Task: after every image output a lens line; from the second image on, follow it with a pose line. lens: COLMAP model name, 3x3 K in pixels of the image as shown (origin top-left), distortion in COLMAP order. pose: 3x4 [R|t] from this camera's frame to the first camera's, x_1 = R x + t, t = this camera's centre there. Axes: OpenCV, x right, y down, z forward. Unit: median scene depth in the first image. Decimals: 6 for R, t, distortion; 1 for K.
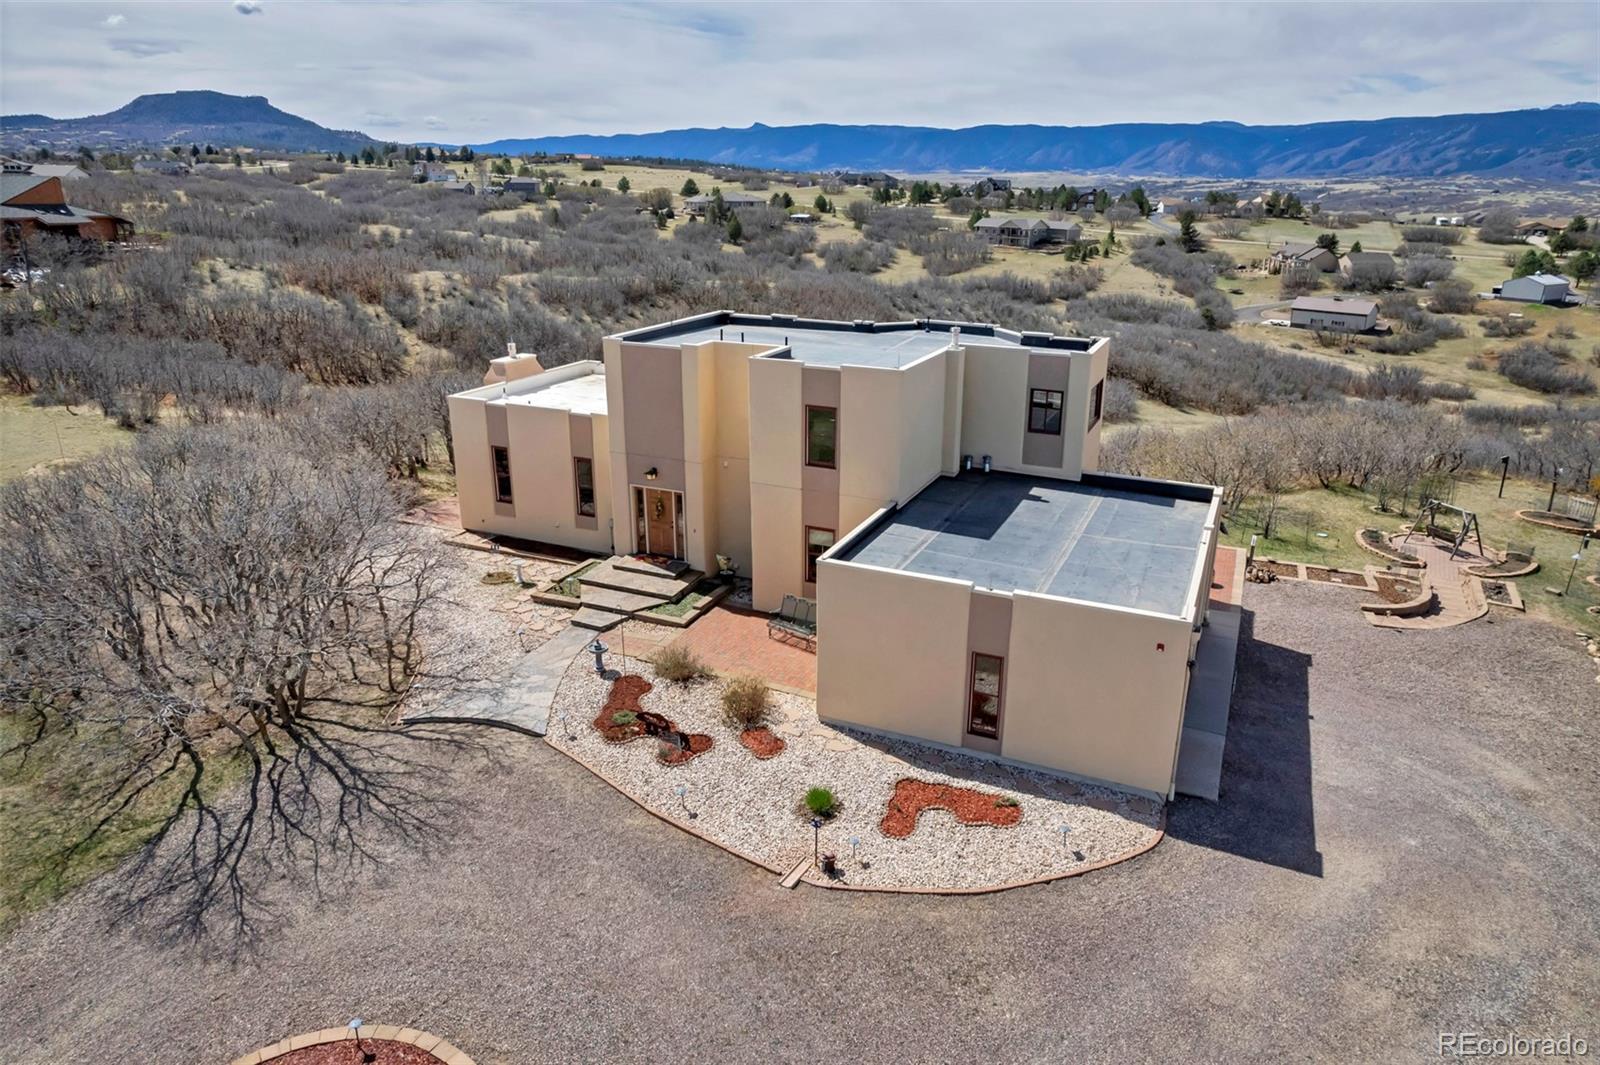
lens RADIAL K [[1074.2, 0, 787.9], [0, 1074.2, 533.7], [0, 0, 1]] dist [-0.071859, 0.068927]
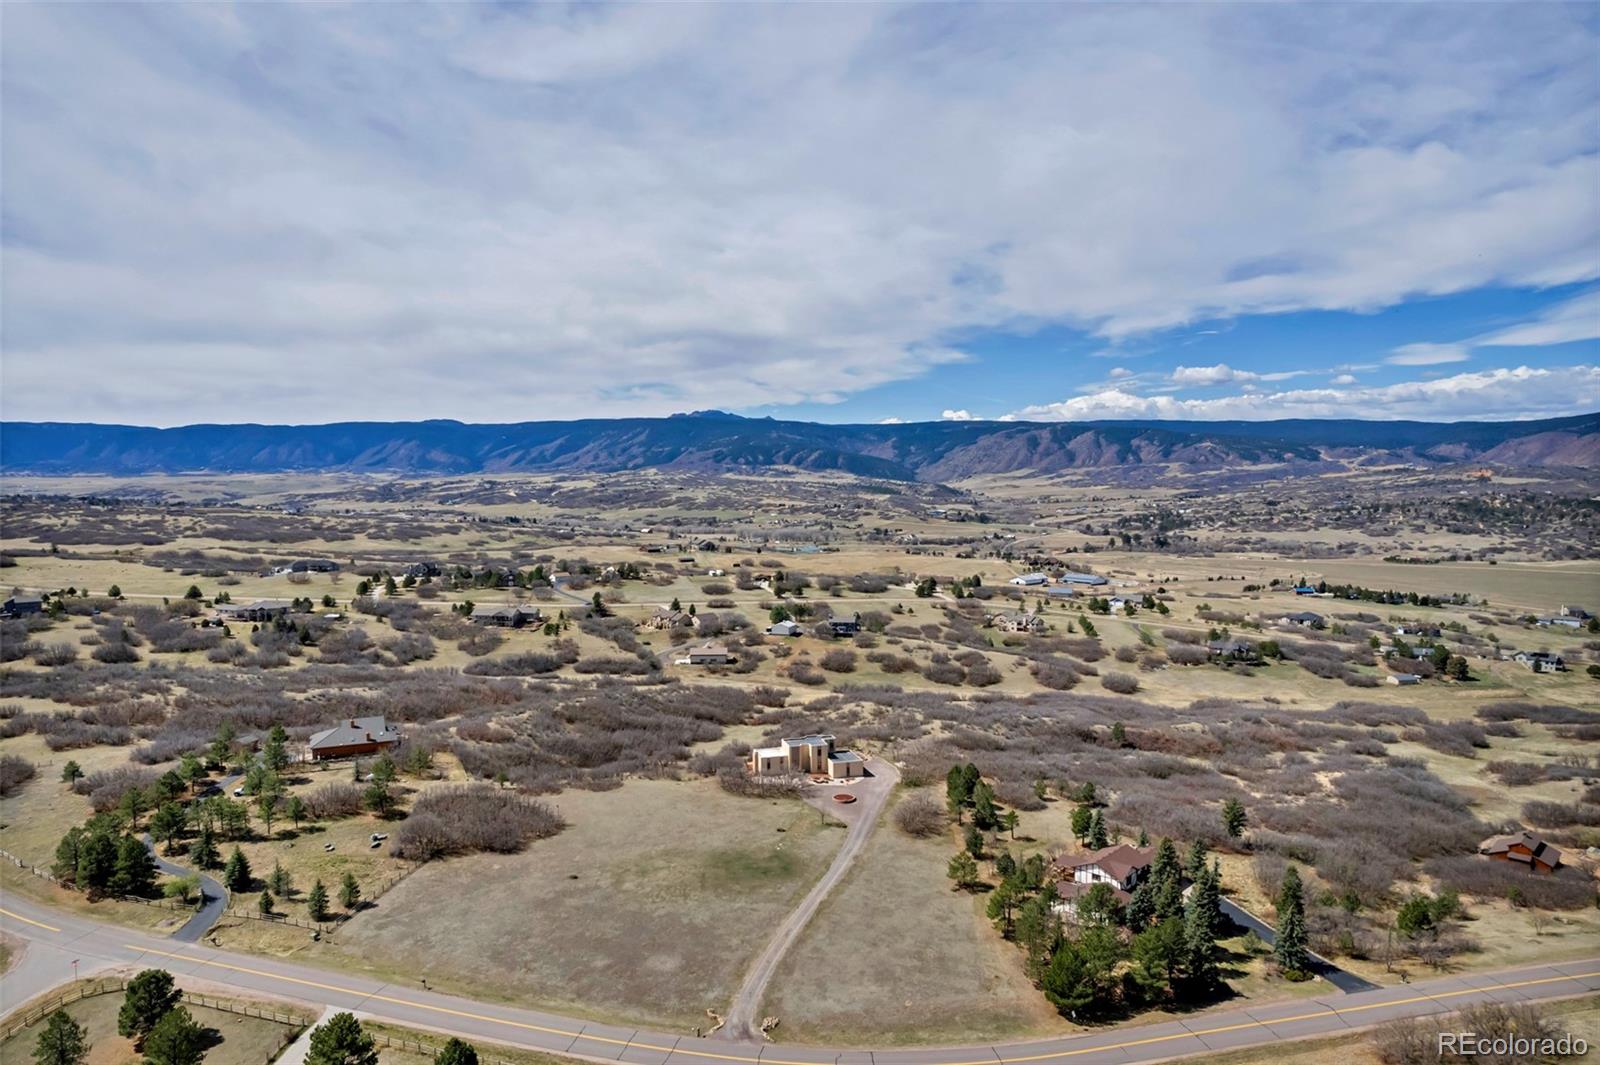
lens RADIAL K [[1074.2, 0, 787.9], [0, 1074.2, 533.7], [0, 0, 1]] dist [-0.071859, 0.068927]
pose [[0.776150, -0.062979, 0.627395, -0.445206], [0.223297, 0.957972, -0.180078, -0.021949], [-0.589686, 0.279863, 0.757593, -0.487700]]
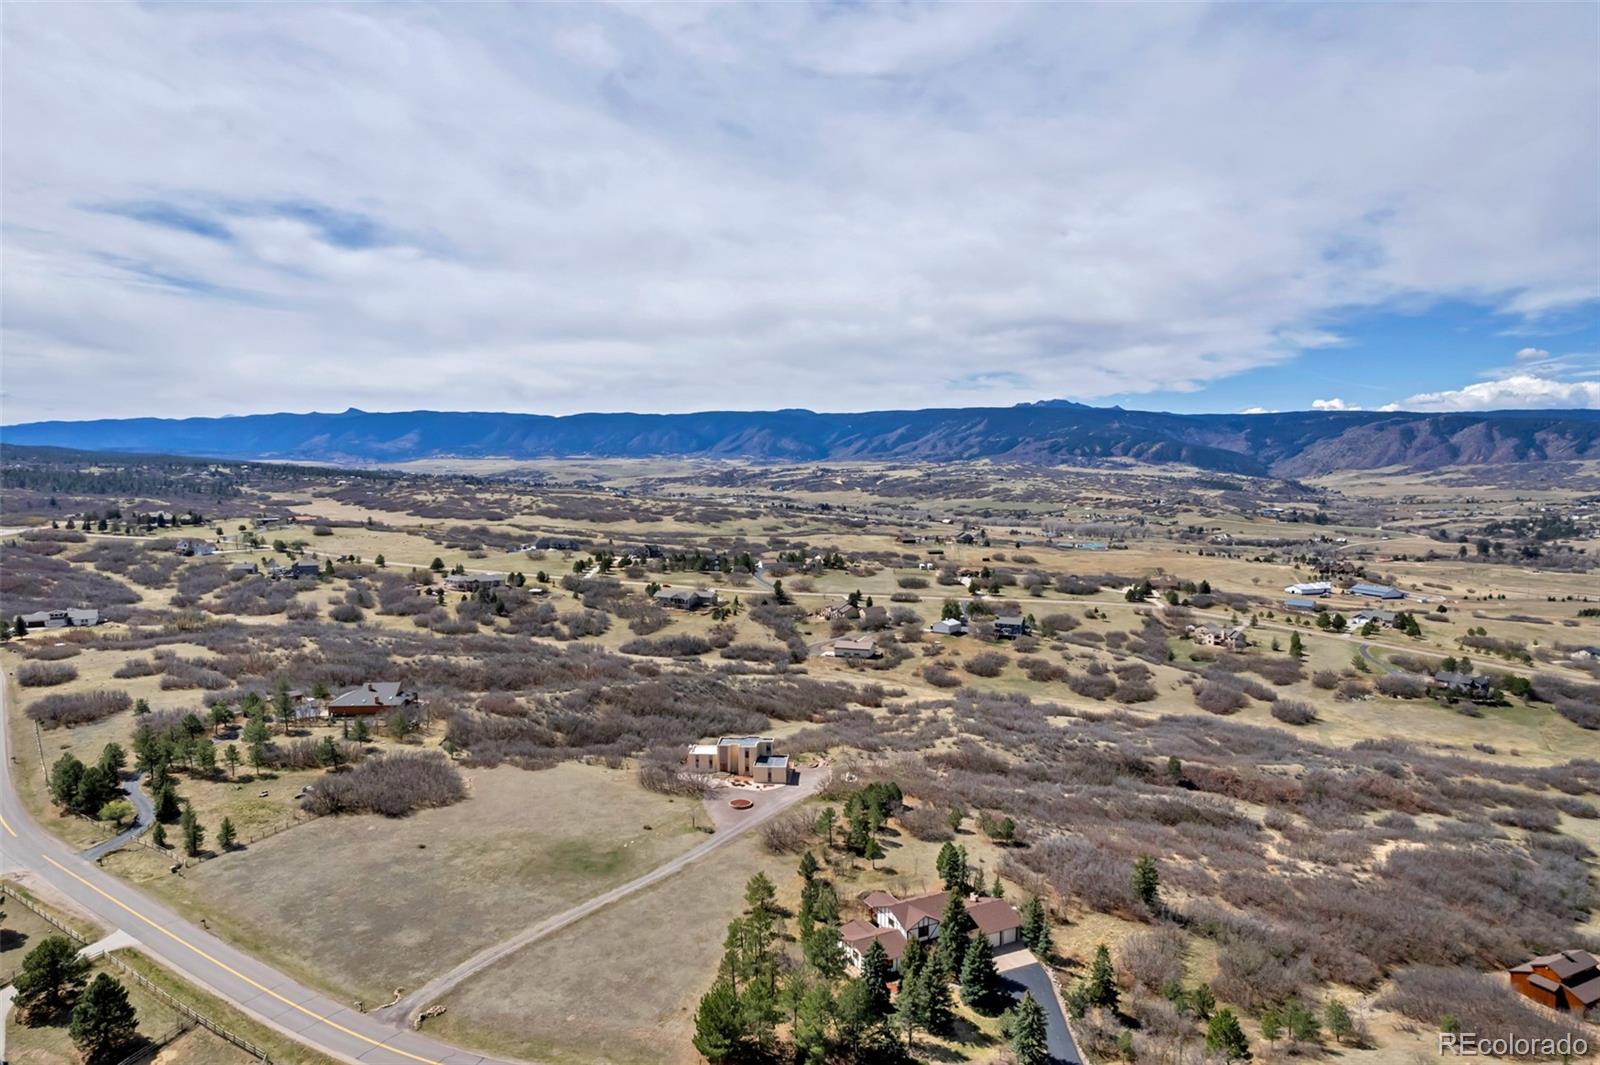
lens RADIAL K [[1074.2, 0, 787.9], [0, 1074.2, 533.7], [0, 0, 1]] dist [-0.071859, 0.068927]
pose [[0.936245, -0.039322, 0.349140, -0.205305], [0.125375, 0.965687, -0.227440, 0.016180], [-0.328216, 0.256713, 0.909050, -0.590096]]
